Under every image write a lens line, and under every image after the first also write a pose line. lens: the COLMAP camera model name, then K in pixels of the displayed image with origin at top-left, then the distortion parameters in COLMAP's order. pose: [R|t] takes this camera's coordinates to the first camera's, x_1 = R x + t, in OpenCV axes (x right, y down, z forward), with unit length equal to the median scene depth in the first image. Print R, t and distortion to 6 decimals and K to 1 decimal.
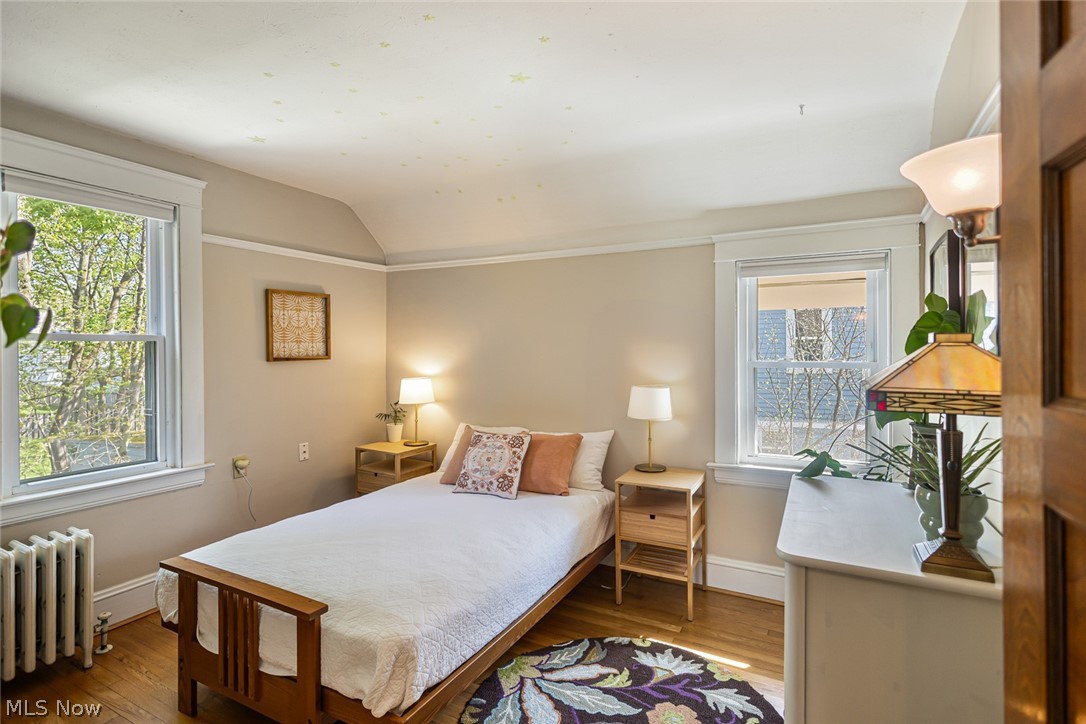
lens RADIAL K [[513.1, 0, 555.2], [0, 513.1, 353.8], [0, 0, 1]] dist [-0.001246, -0.001740]
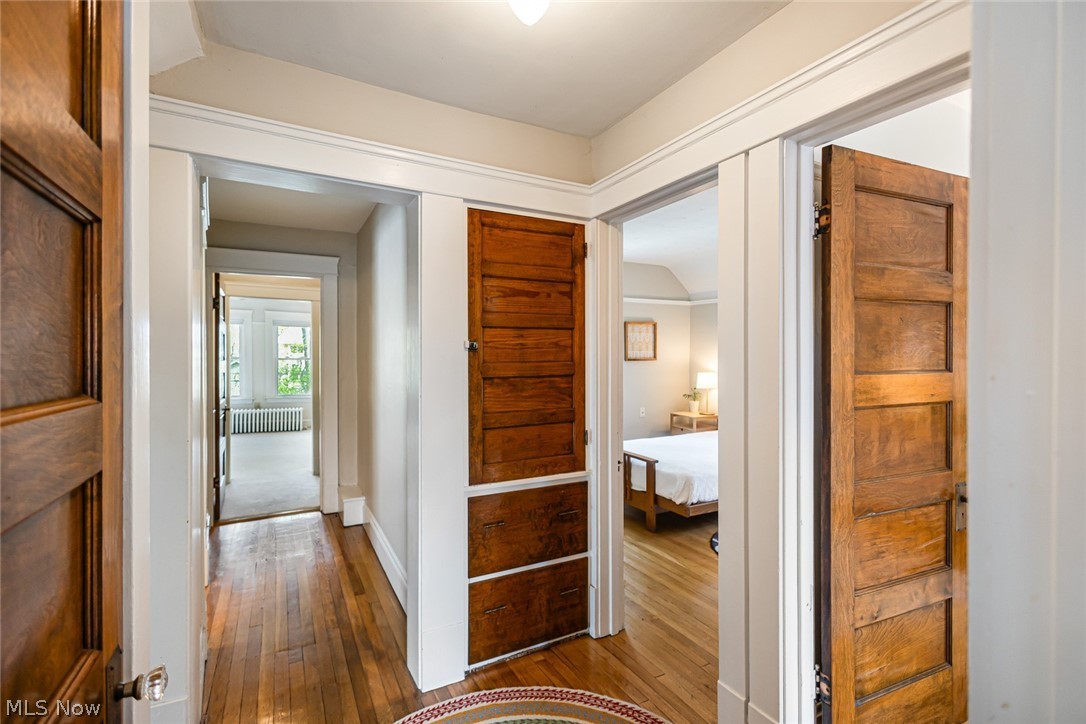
lens RADIAL K [[513.1, 0, 555.2], [0, 513.1, 353.8], [0, 0, 1]] dist [-0.001246, -0.001740]
pose [[0.827481, 0.005377, -0.561468, 0.250270], [-0.007618, 0.999970, -0.001651, -0.005435], [0.561443, 0.005644, 0.827496, -0.628276]]
